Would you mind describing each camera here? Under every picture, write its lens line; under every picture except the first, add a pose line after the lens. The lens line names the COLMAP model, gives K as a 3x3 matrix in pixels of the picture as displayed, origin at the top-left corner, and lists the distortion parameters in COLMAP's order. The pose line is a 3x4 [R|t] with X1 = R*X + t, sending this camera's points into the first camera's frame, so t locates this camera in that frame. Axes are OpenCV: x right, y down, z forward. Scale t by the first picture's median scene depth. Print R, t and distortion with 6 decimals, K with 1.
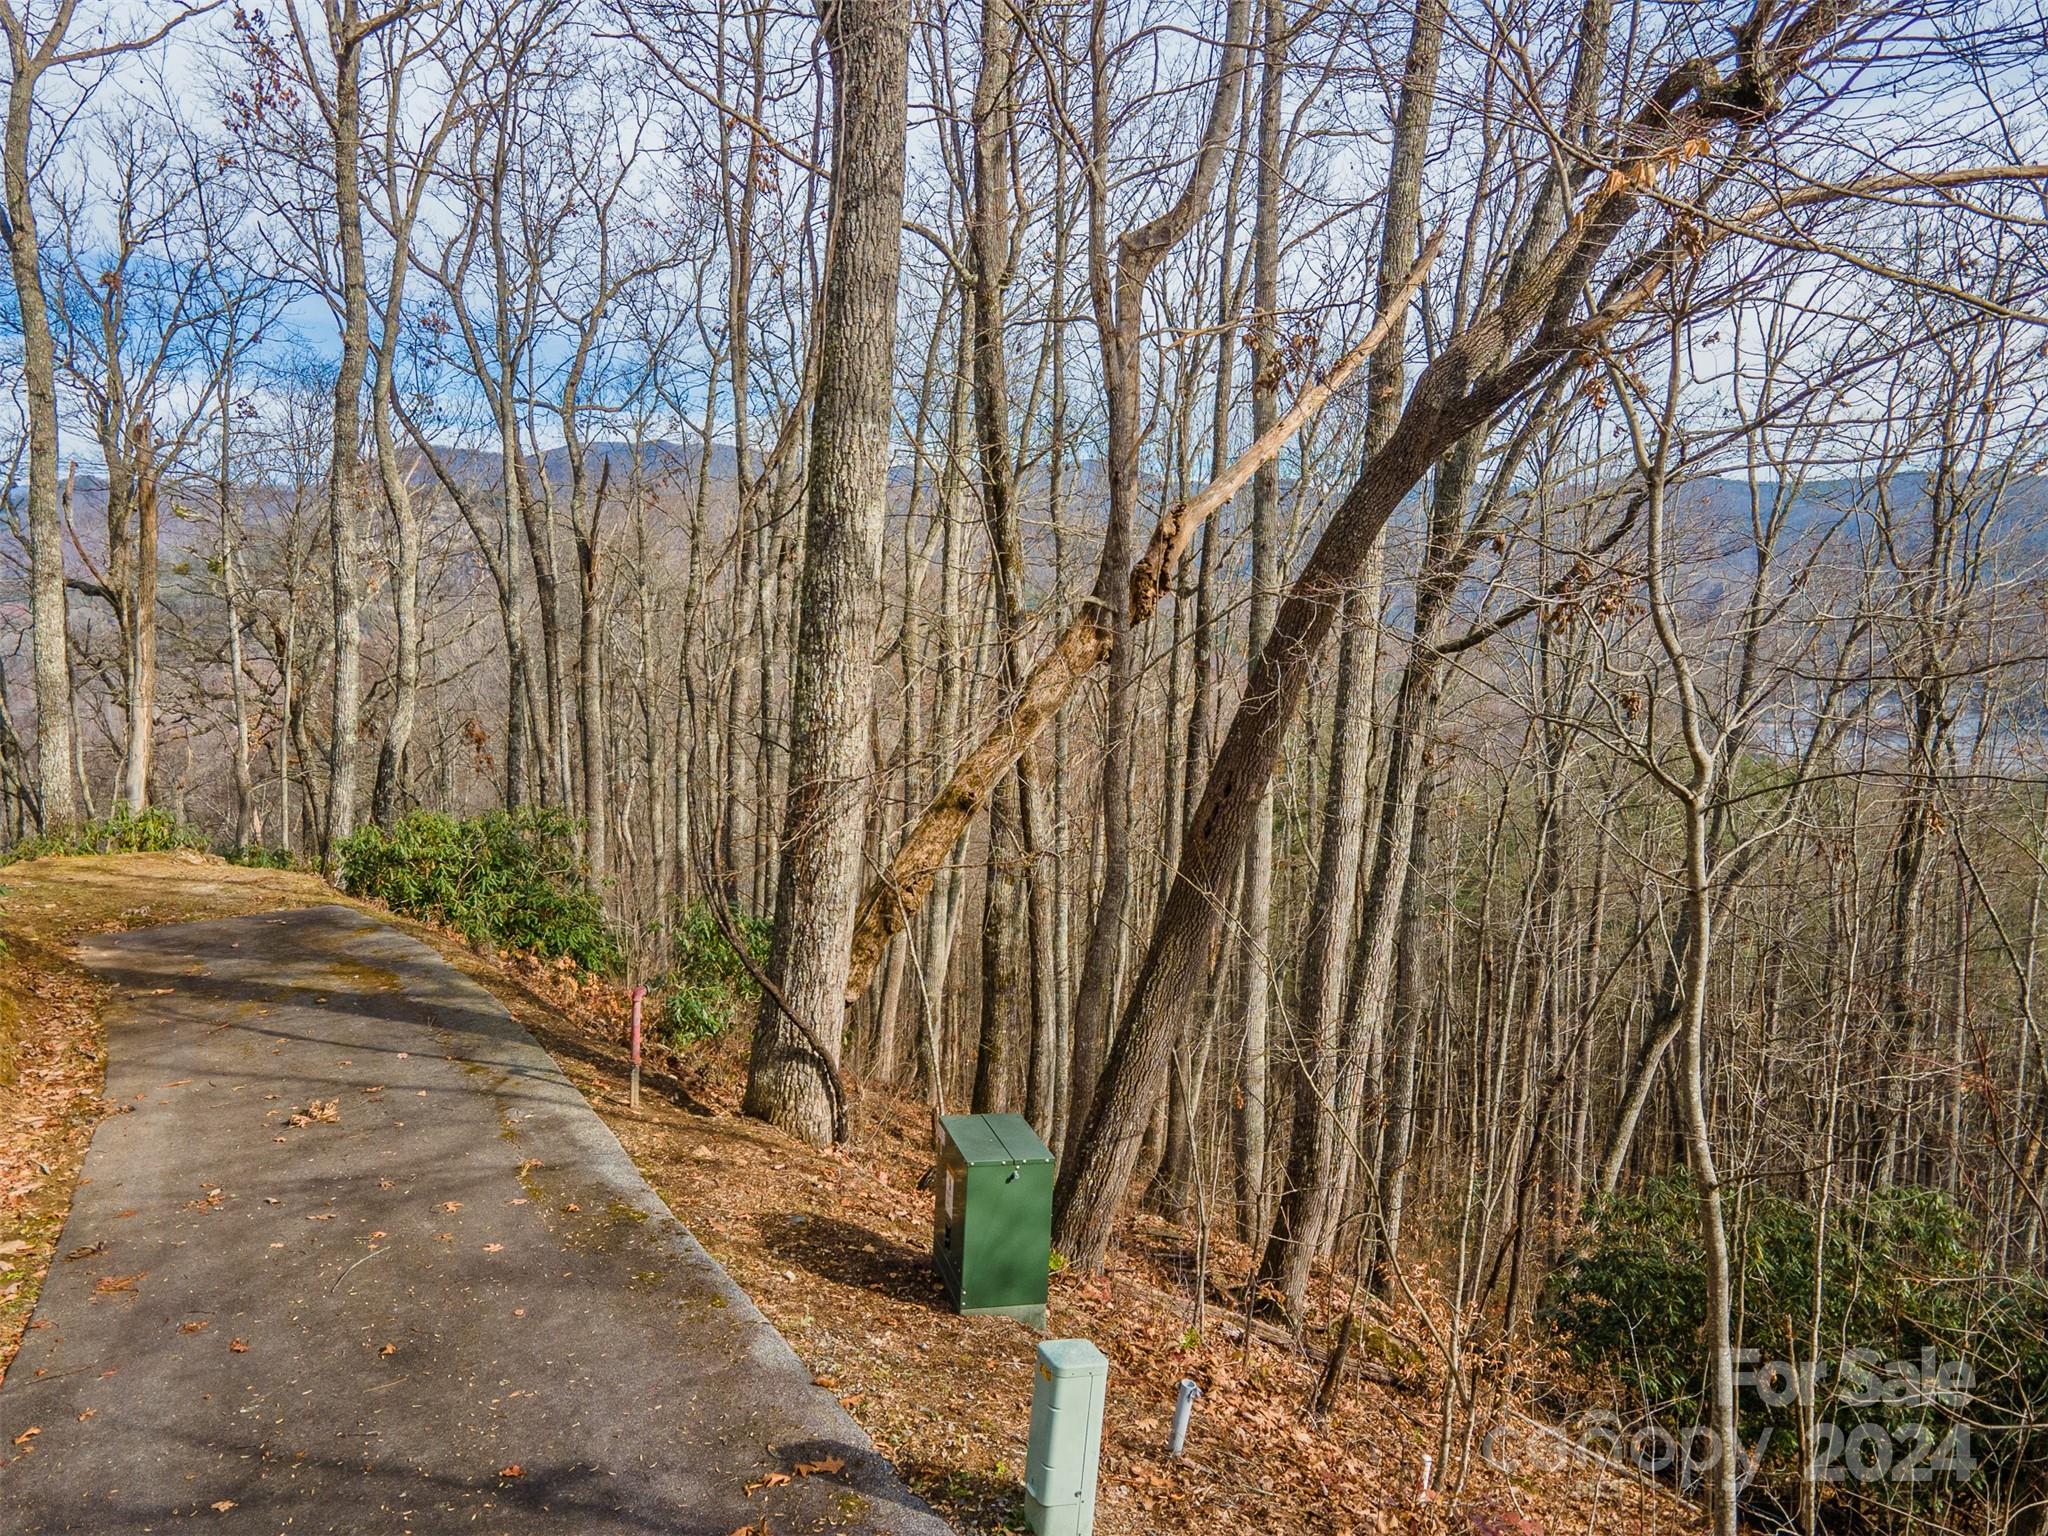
lens RADIAL K [[1497.7, 0, 1024.0], [0, 1497.7, 768.0], [0, 0, 1]] dist [0.032626, 0.025997]
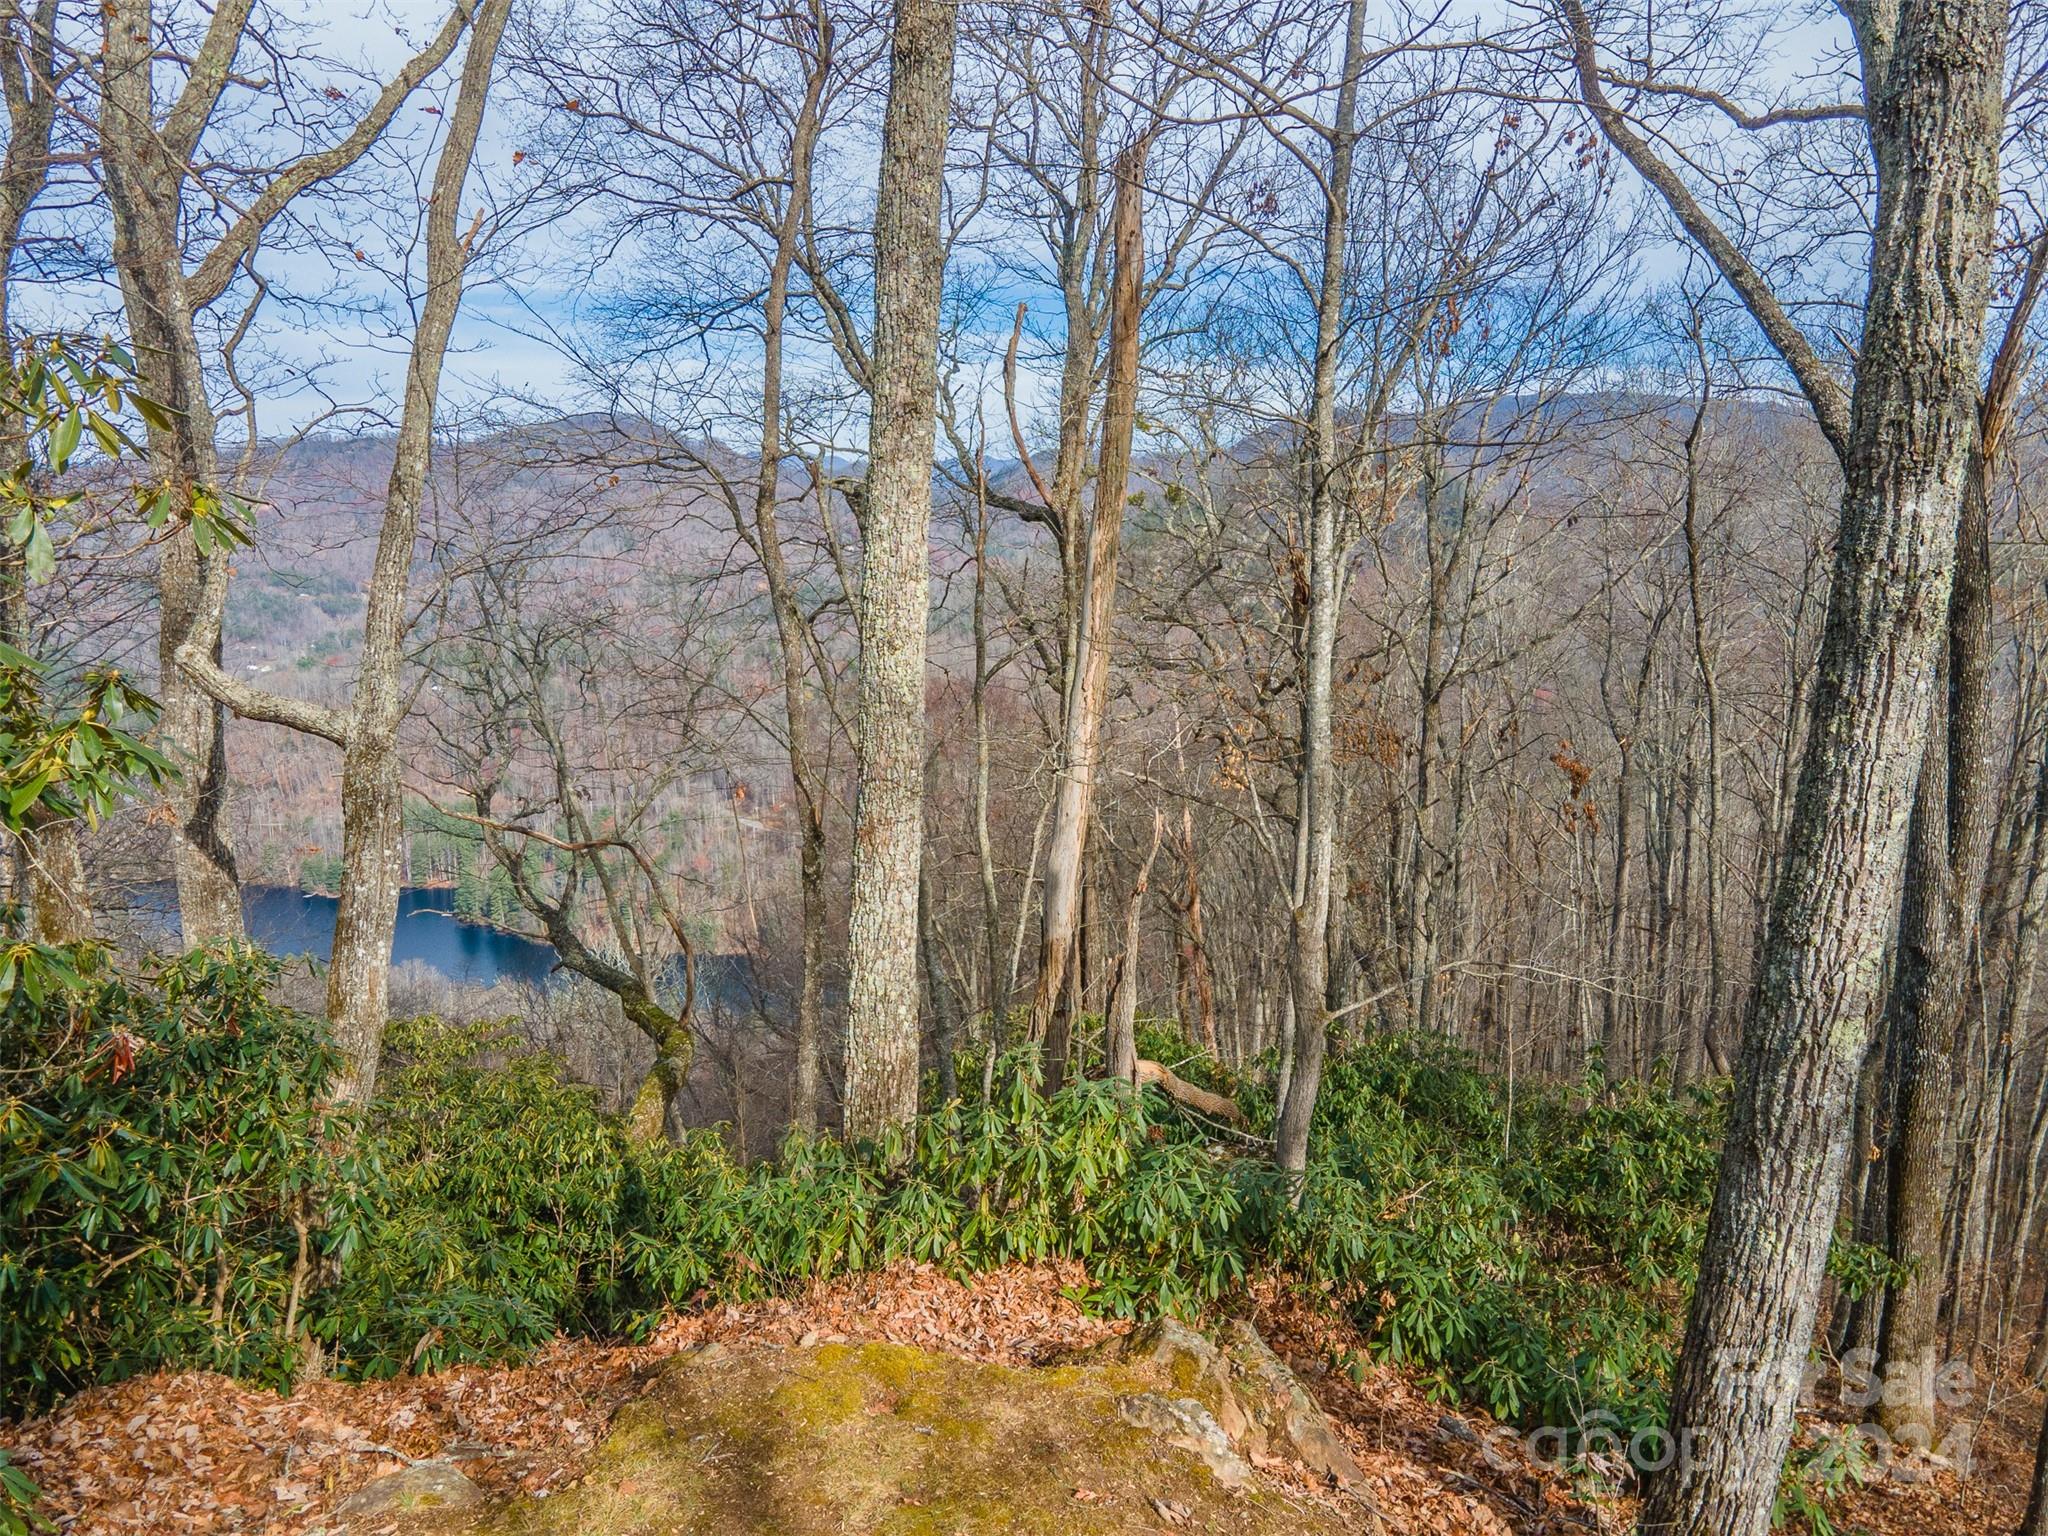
lens RADIAL K [[1497.7, 0, 1024.0], [0, 1497.7, 768.0], [0, 0, 1]] dist [0.032626, 0.025997]
pose [[0.845768, 0.083086, -0.527042, -0.318977], [-0.068211, 0.996533, 0.047637, -0.045744], [0.529173, -0.004339, 0.848503, 0.540672]]
